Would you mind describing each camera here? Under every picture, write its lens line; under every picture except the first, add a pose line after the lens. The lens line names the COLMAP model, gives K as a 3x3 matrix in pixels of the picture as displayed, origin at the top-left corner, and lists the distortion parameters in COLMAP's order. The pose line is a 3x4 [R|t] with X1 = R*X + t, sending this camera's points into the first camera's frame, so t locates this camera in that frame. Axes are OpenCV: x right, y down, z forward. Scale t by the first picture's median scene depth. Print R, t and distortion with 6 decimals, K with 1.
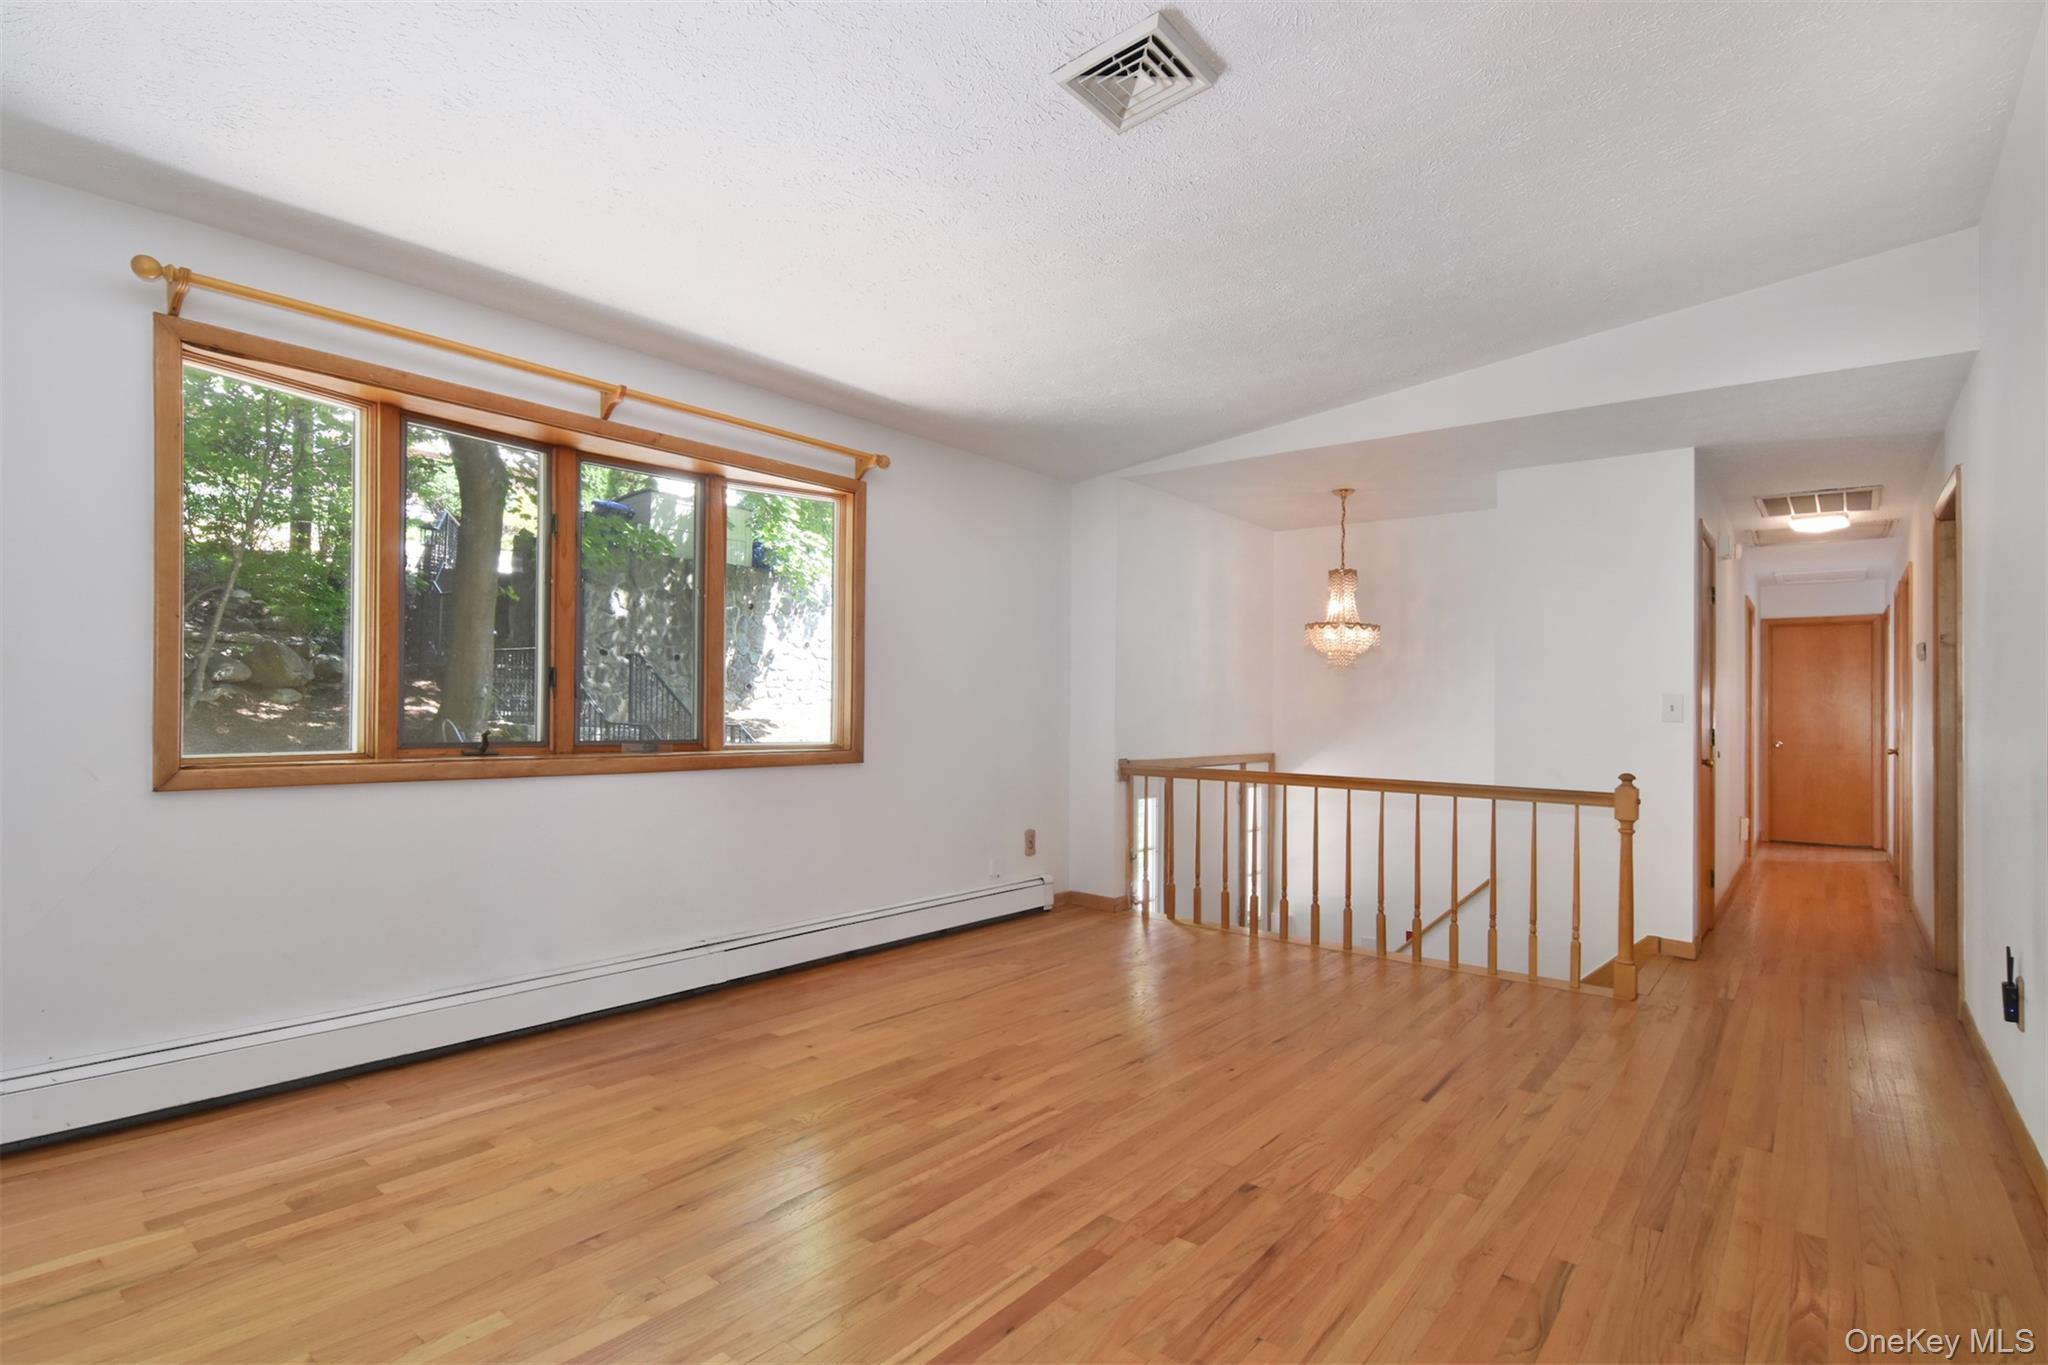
lens RADIAL K [[1000.8, 0, 1007.9], [0, 1000.8, 690.7], [0, 0, 1]] dist [-0.019853, -0.003765]
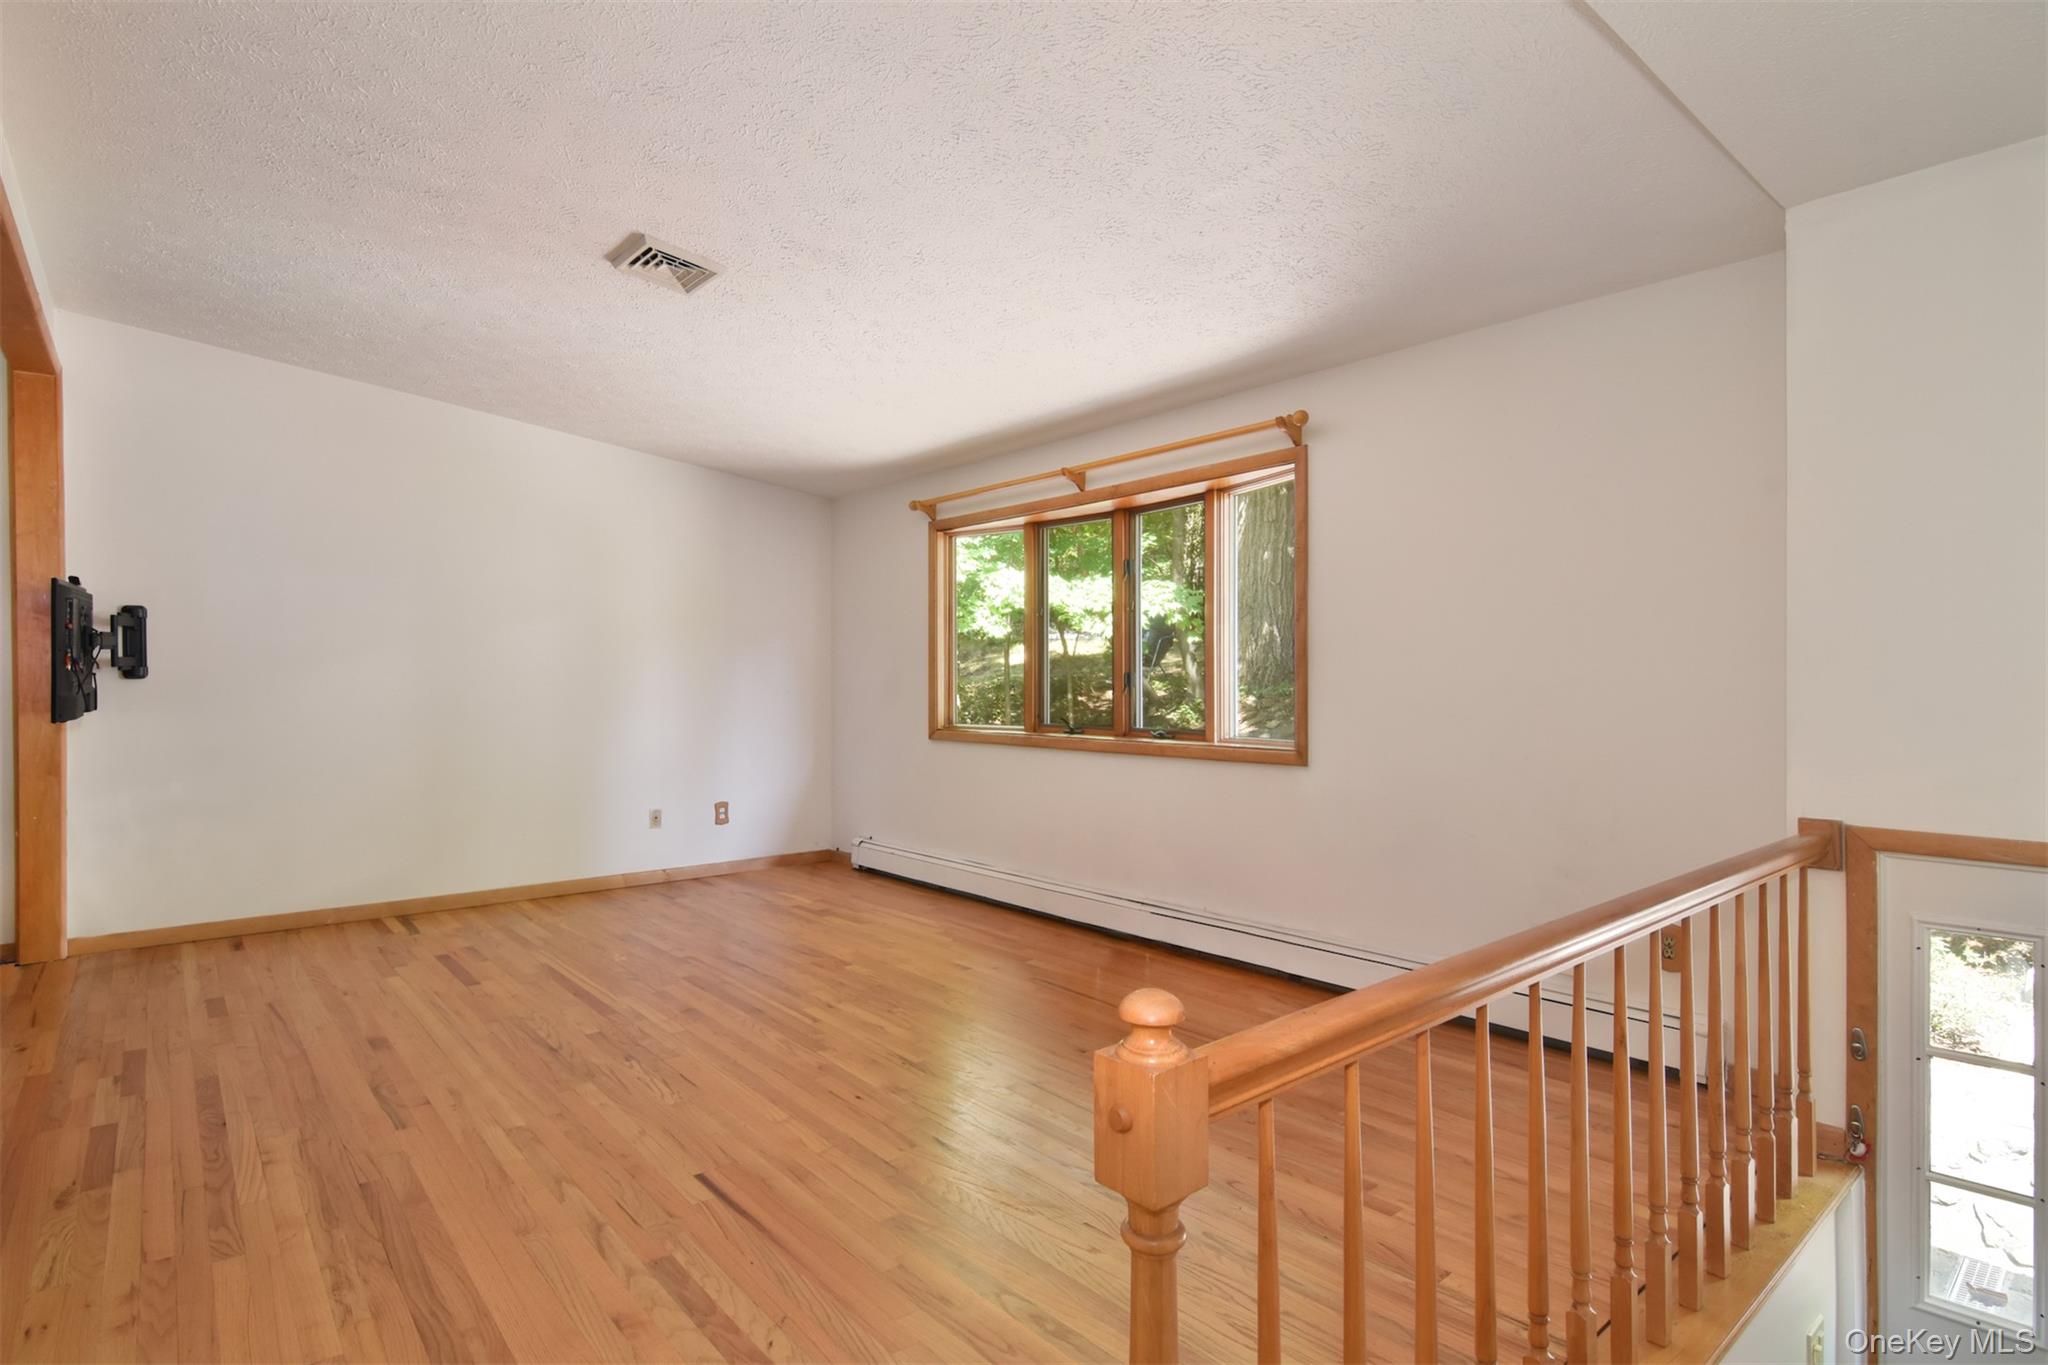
lens RADIAL K [[1000.8, 0, 1009.1], [0, 1000.8, 687.4], [0, 0, 1]] dist [-0.019853, -0.003765]
pose [[-0.166291, -0.013053, -0.985990, 1.286570], [0.012662, 0.999802, -0.015372, 0.022876], [0.985995, -0.015041, -0.166092, 1.501751]]
